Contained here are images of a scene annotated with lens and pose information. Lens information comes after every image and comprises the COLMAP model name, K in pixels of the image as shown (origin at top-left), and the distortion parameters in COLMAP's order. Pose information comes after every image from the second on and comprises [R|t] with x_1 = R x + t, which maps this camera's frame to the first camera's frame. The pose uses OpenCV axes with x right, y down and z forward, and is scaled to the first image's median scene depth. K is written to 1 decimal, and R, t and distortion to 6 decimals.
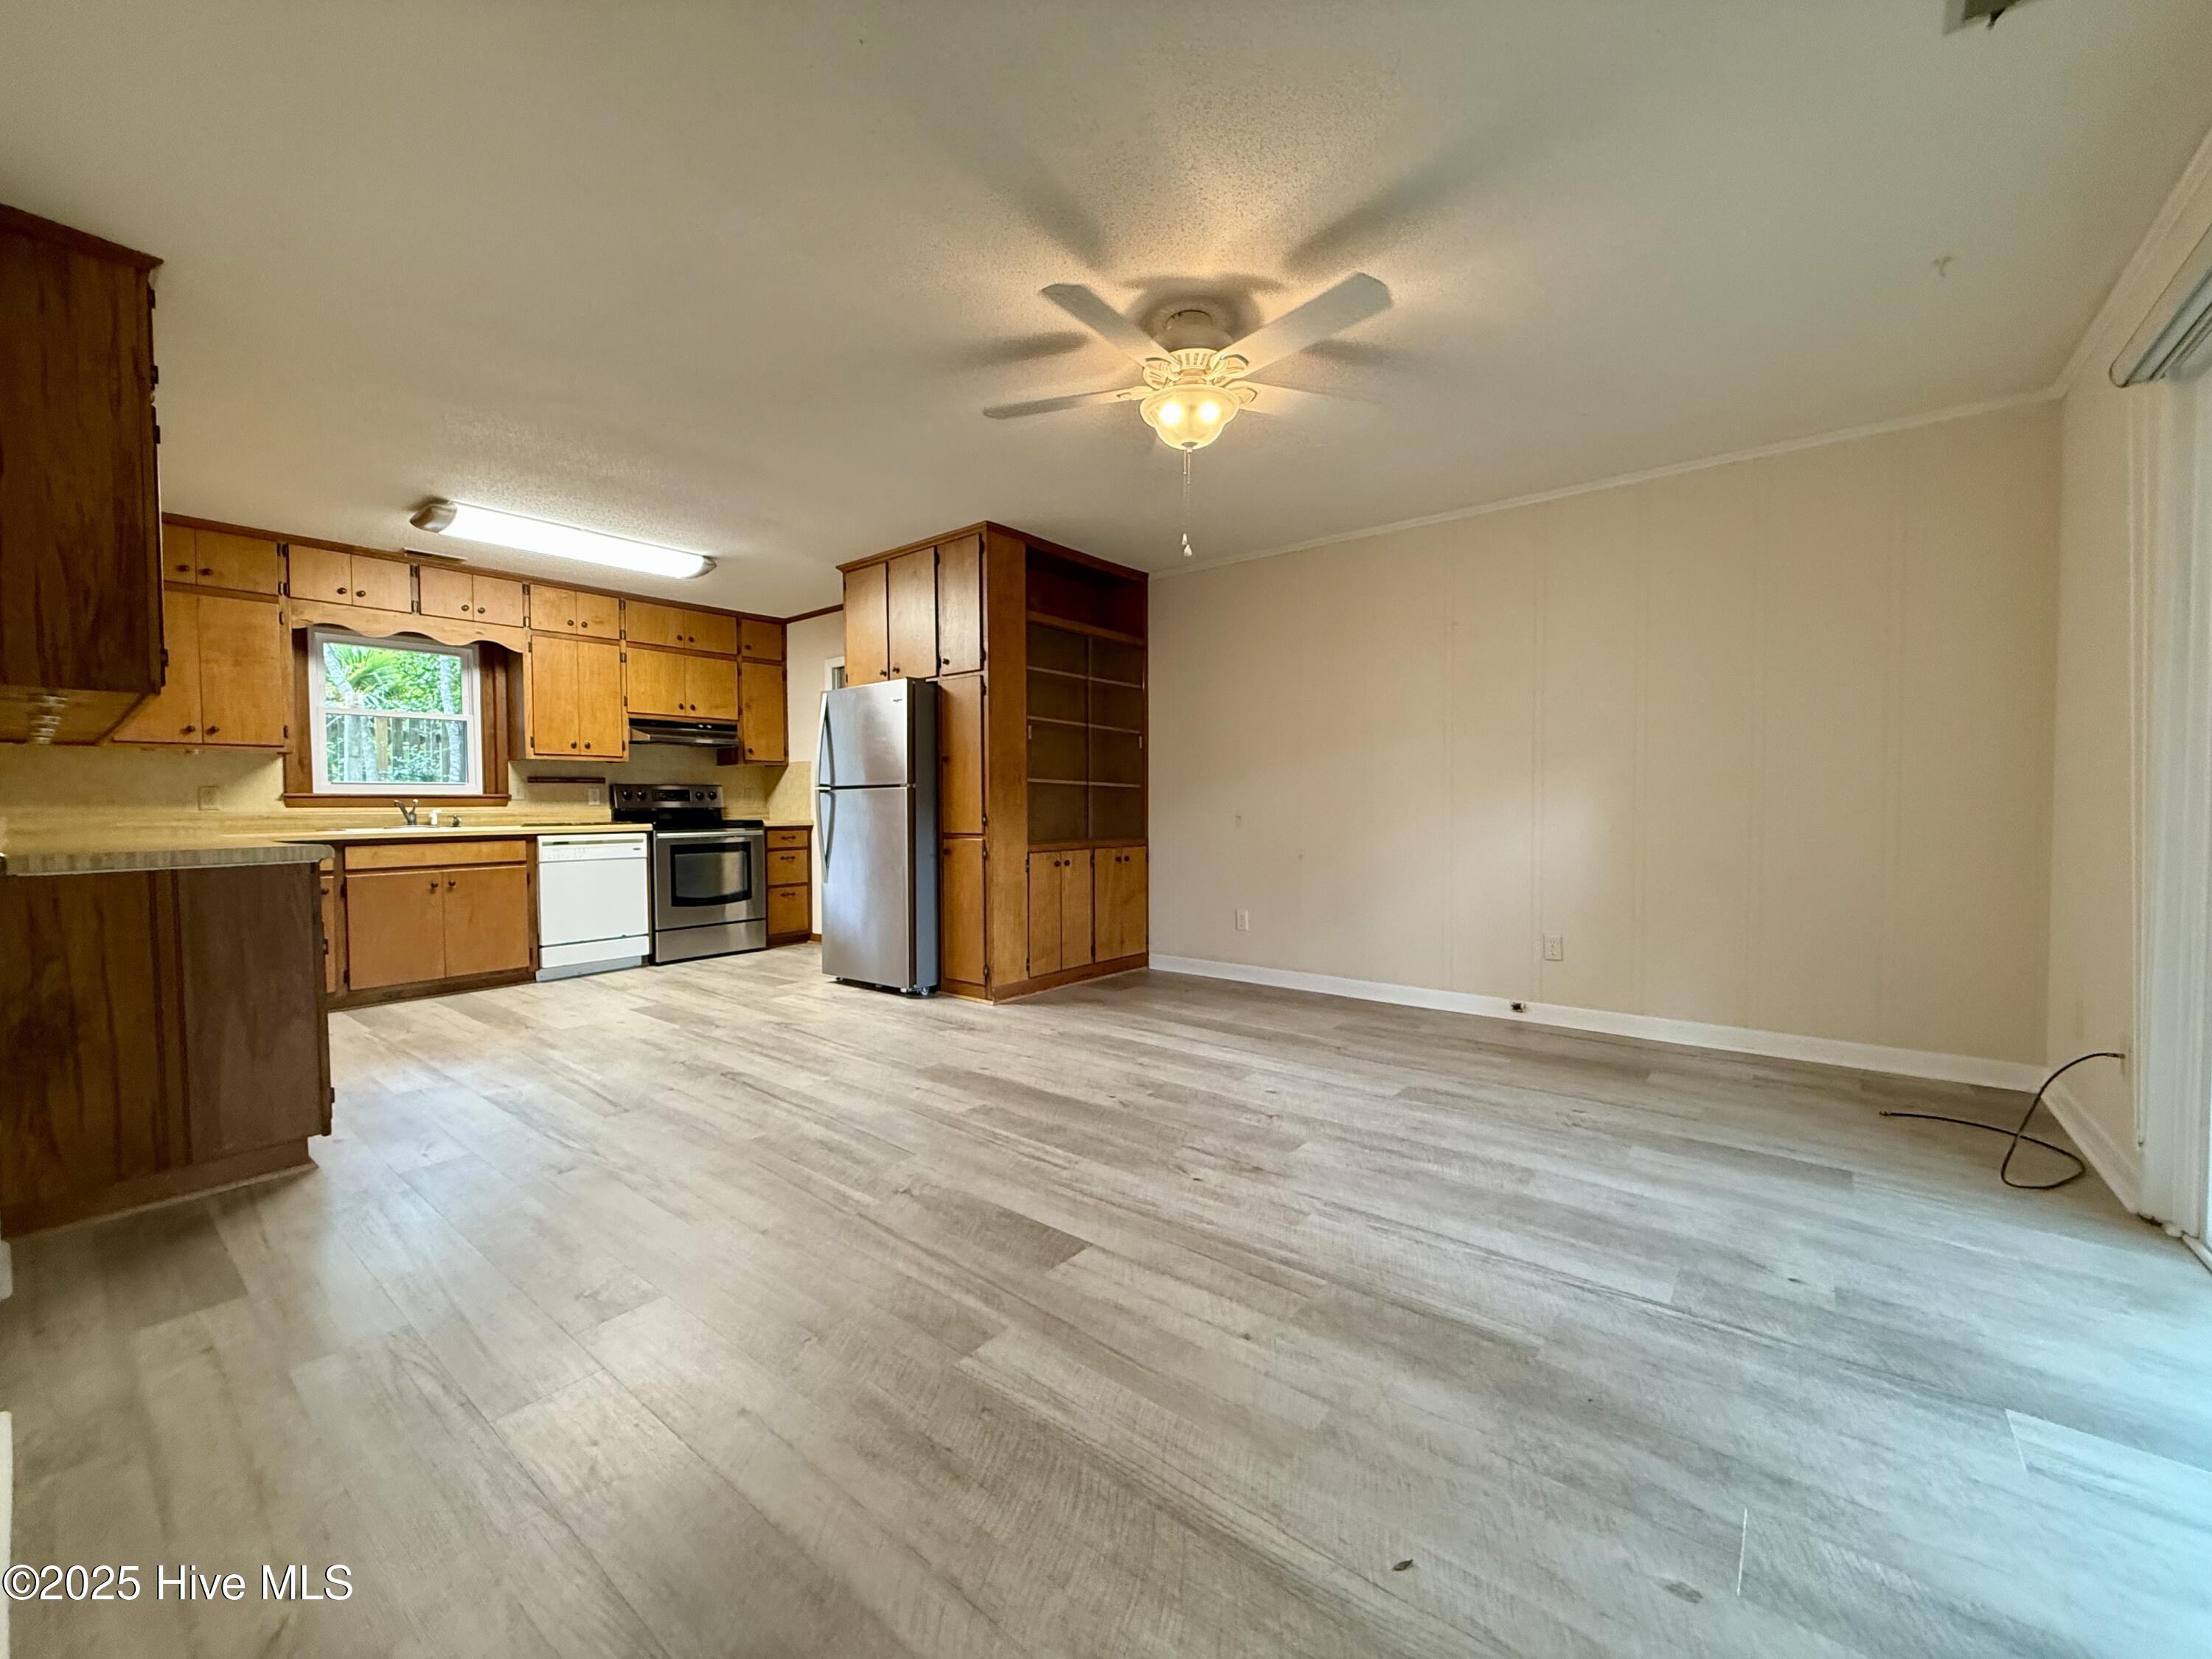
lens RADIAL K [[899.4, 0, 1107.2], [0, 899.4, 827.7], [0, 0, 1]] dist [-0.002296, -0.000137]
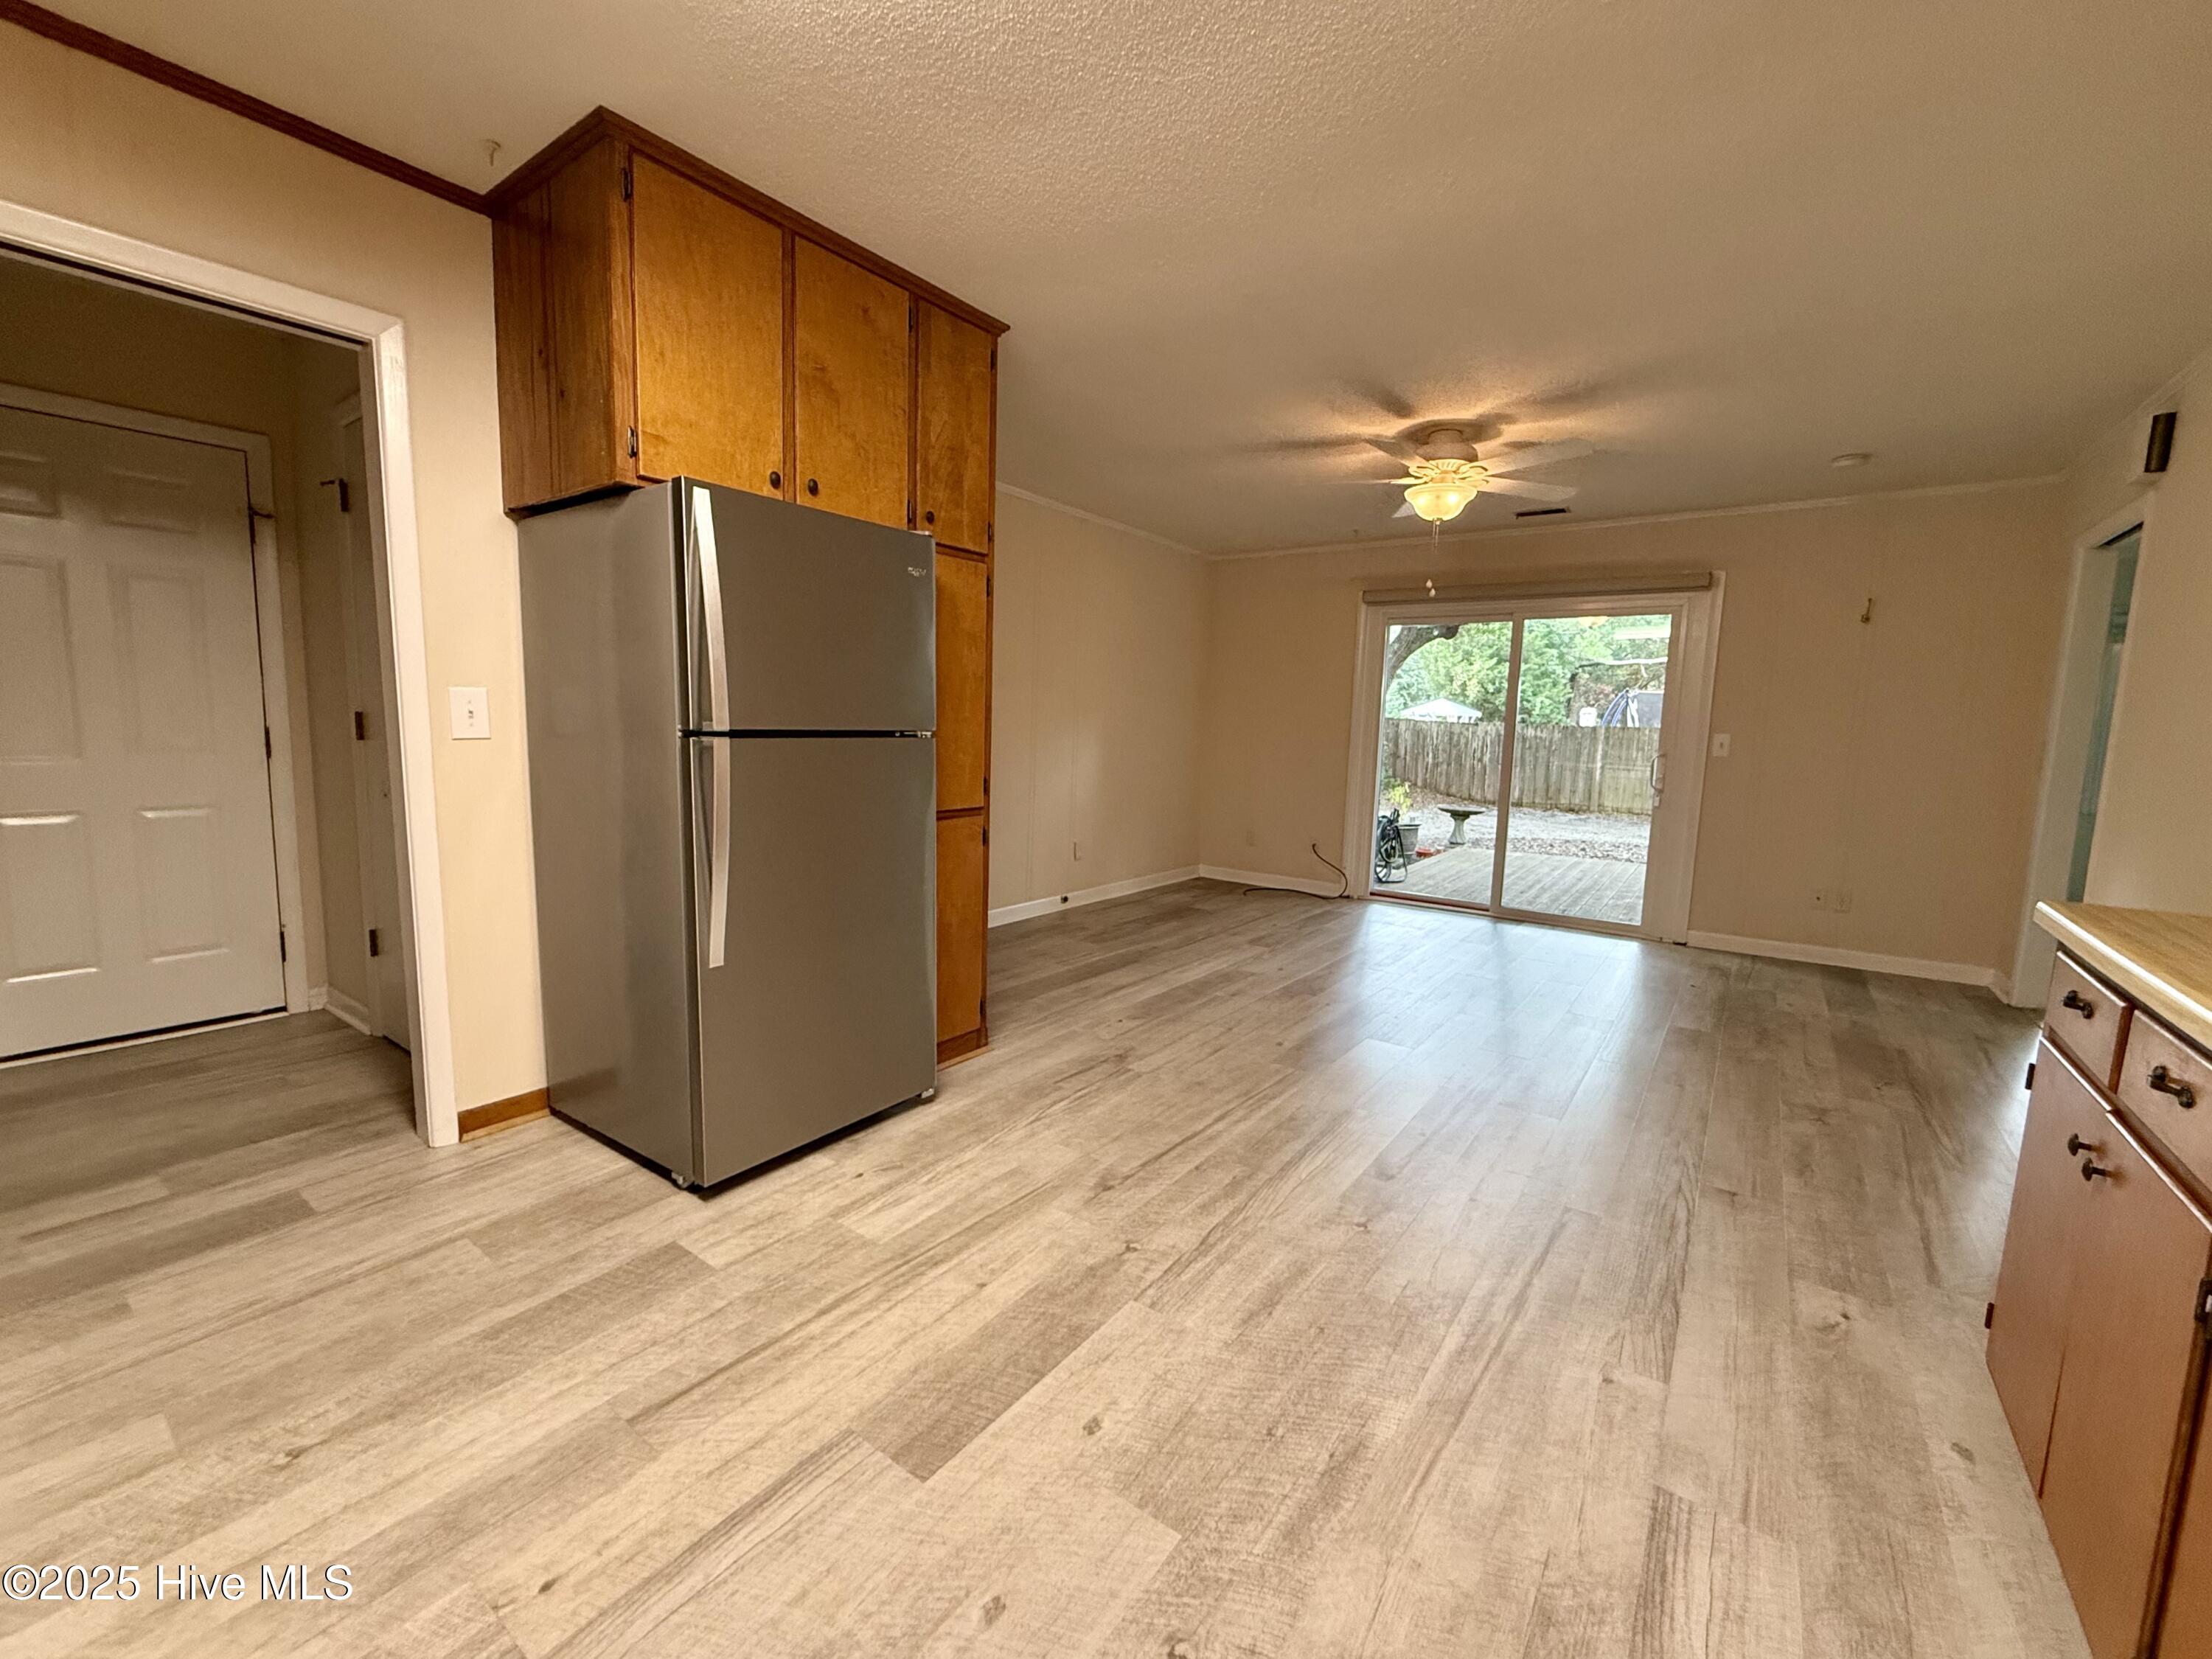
lens RADIAL K [[899.4, 0, 1113.8], [0, 899.4, 830.5], [0, 0, 1]] dist [-0.002296, -0.000137]
pose [[-0.057998, -0.116593, 0.991485, -0.985411], [-0.000432, 0.993160, 0.116764, -0.066560], [-0.998317, 0.006344, -0.057651, 1.150963]]
